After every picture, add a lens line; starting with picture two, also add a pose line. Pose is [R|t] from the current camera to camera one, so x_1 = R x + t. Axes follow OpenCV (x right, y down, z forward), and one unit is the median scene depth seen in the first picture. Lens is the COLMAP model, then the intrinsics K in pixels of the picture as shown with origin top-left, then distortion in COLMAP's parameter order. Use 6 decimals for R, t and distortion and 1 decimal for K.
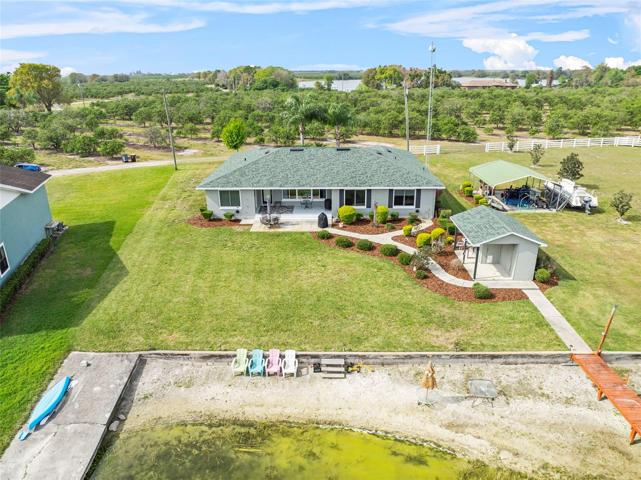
lens RADIAL K [[456.4, 0, 320.5], [0, 456.4, 240.0], [0, 0, 1]] dist [-0.042366, 0.004158]
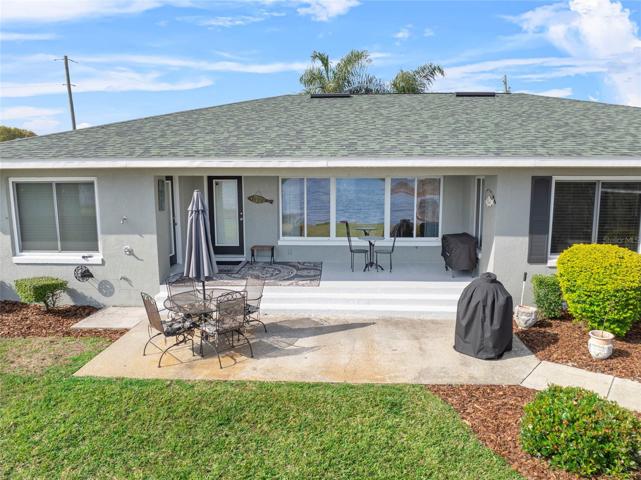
lens RADIAL K [[456.4, 0, 320.5], [0, 456.4, 240.0], [0, 0, 1]] dist [-0.042366, 0.004158]
pose [[0.999675, 0.014098, -0.021235, -0.059875], [-0.018310, 0.976774, -0.213487, -0.033572], [0.017732, 0.213806, 0.976715, 0.817688]]
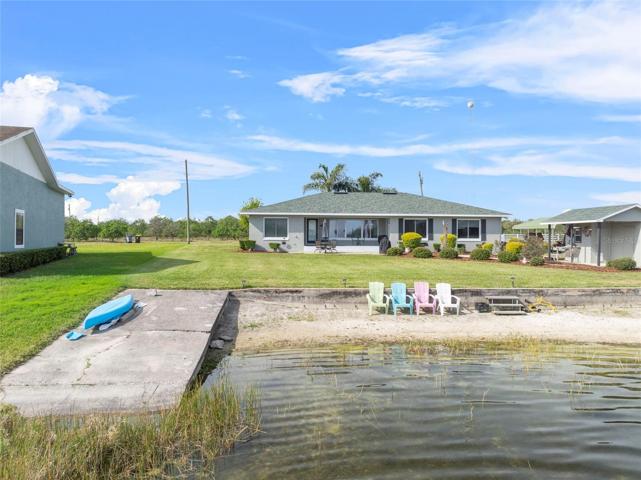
lens RADIAL K [[456.4, 0, 320.5], [0, 456.4, 240.0], [0, 0, 1]] dist [-0.042366, 0.004158]
pose [[0.997348, 0.016837, 0.070813, -0.184295], [0.008577, 0.938915, -0.344042, 0.249348], [-0.072280, 0.343737, 0.936280, 0.181224]]
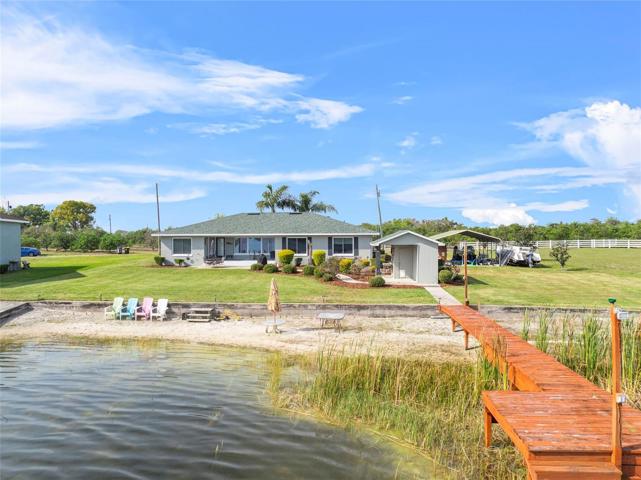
lens RADIAL K [[456.4, 0, 320.5], [0, 456.4, 240.0], [0, 0, 1]] dist [-0.042366, 0.004158]
pose [[0.997784, 0.006455, -0.066229, 0.210295], [-0.028900, 0.938556, -0.343914, 0.270635], [0.059940, 0.345066, 0.936662, 0.003074]]
